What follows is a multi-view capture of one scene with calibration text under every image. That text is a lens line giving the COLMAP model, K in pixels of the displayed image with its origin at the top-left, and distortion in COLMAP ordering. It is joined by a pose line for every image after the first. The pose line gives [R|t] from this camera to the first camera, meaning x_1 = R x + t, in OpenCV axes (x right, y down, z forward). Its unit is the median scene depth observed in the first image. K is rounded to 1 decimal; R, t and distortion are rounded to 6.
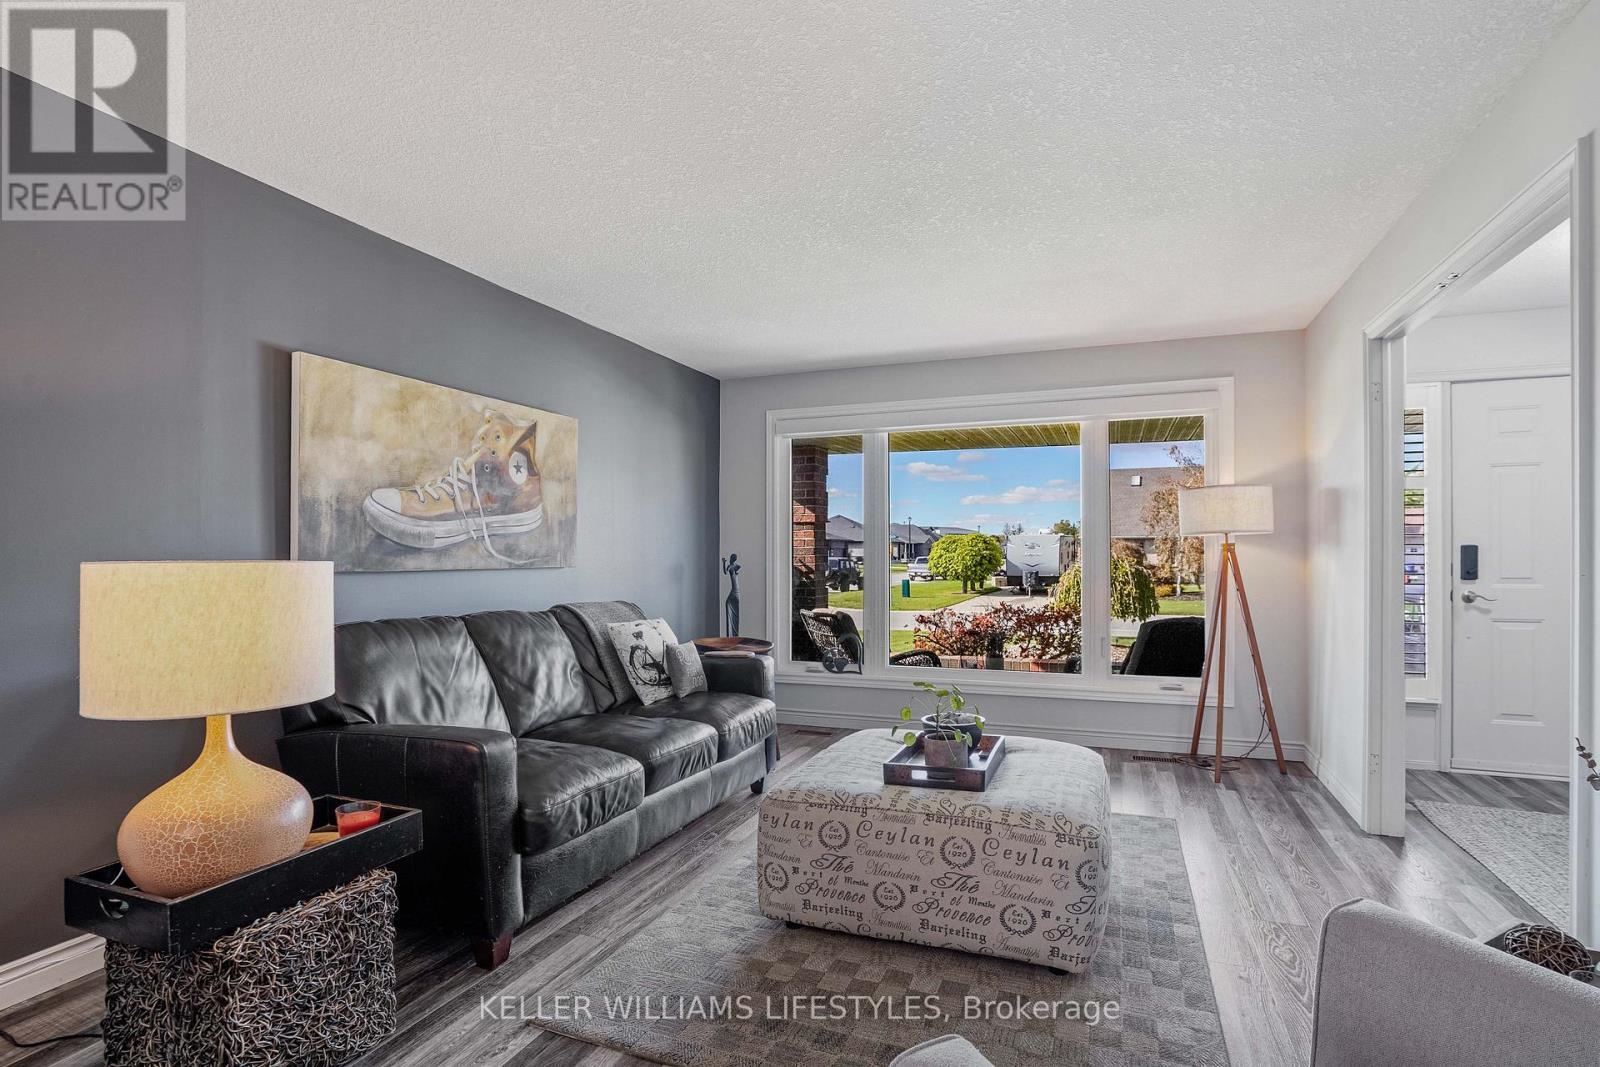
lens RADIAL K [[862.3, 0, 807.7], [0, 862.3, 548.3], [0, 0, 1]] dist [-0.042156, 0.013909]
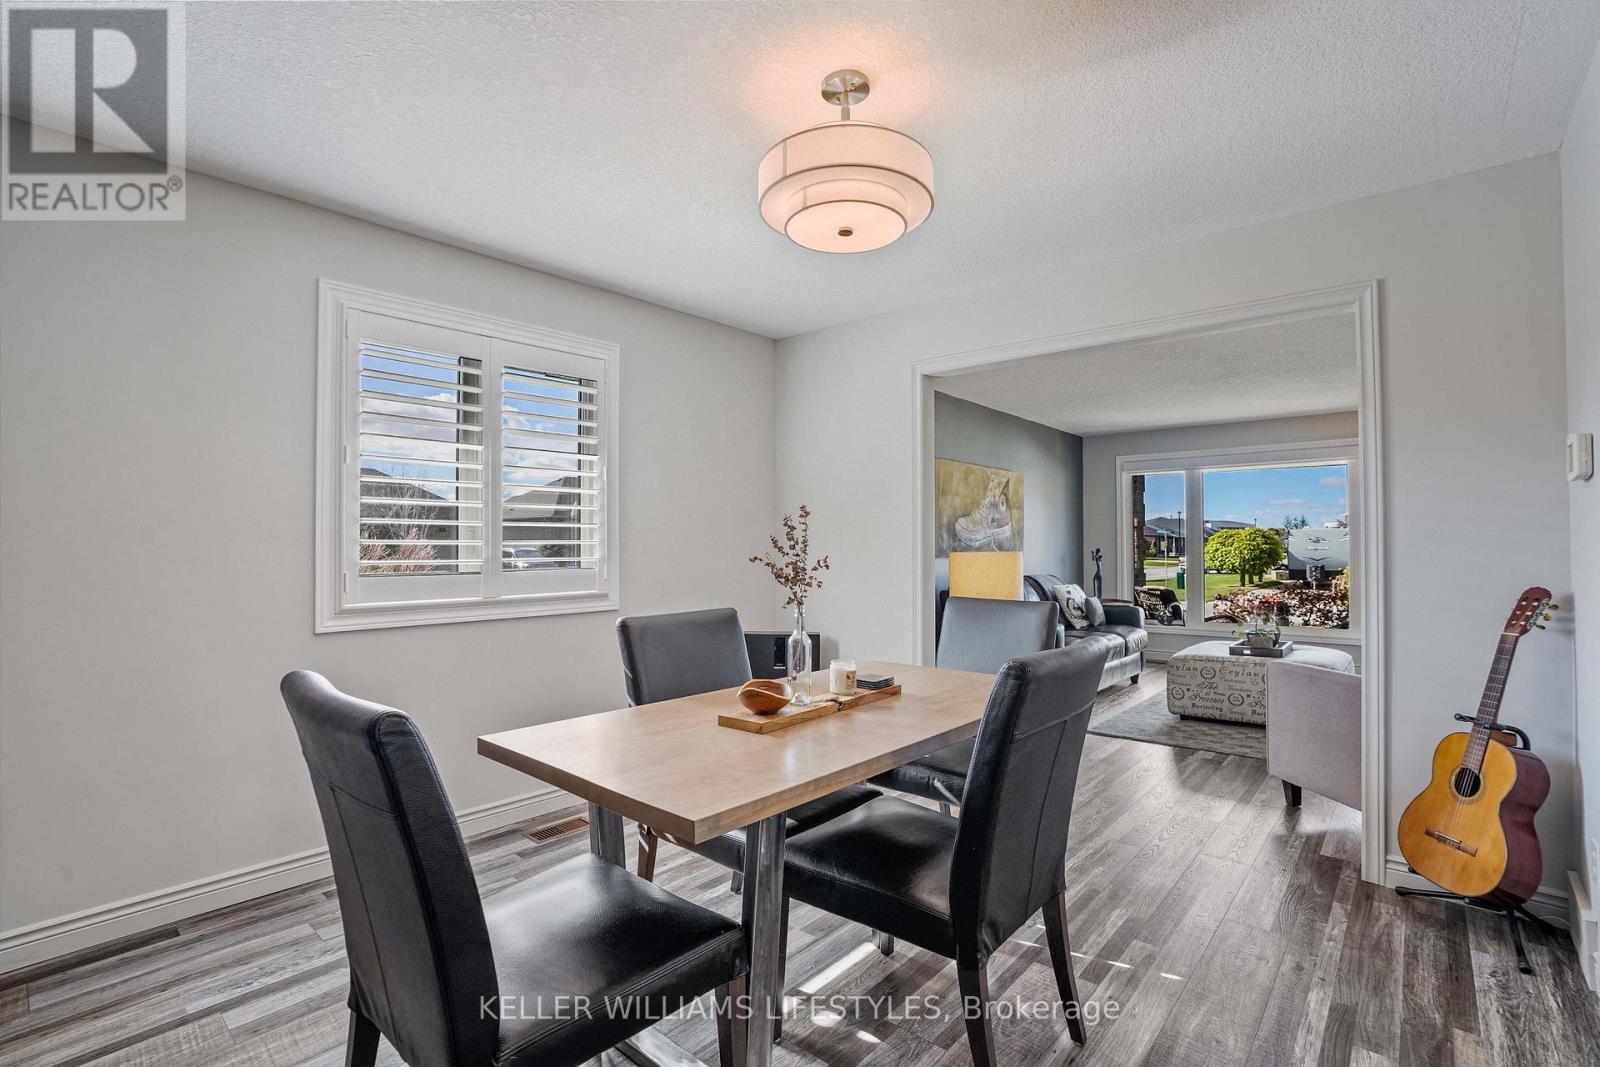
lens RADIAL K [[862.3, 0, 767.1], [0, 862.3, 531.4], [0, 0, 1]] dist [-0.042156, 0.013909]
pose [[0.948825, -0.008460, -0.315688, -0.252648], [0.004085, 0.999886, -0.014519, -0.006344], [0.315775, 0.012487, 0.948752, -1.052133]]
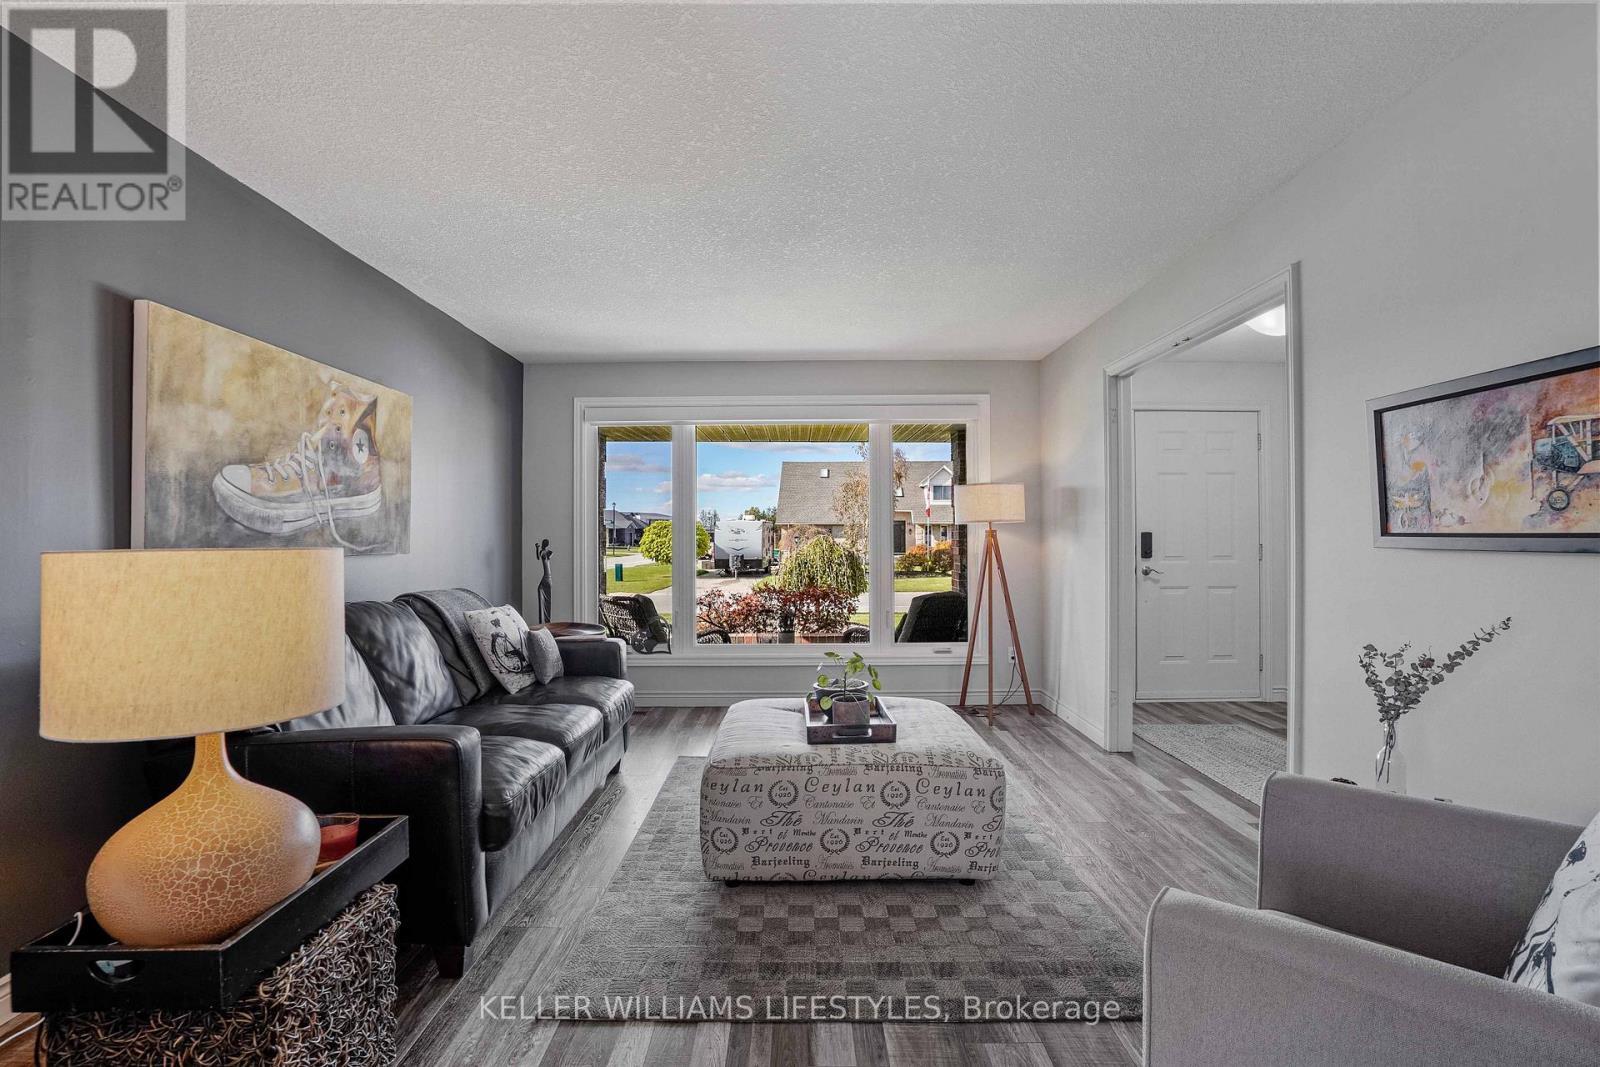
lens RADIAL K [[821.0, 0, 832.4], [0, 821.0, 528.1], [0, 0, 1]] dist [-0.041007, 0.011207]
pose [[0.919791, 0.003855, 0.392389, -0.231023], [-0.001252, 0.999975, -0.006889, -0.000484], [-0.392406, 0.005845, 0.919774, 0.003010]]
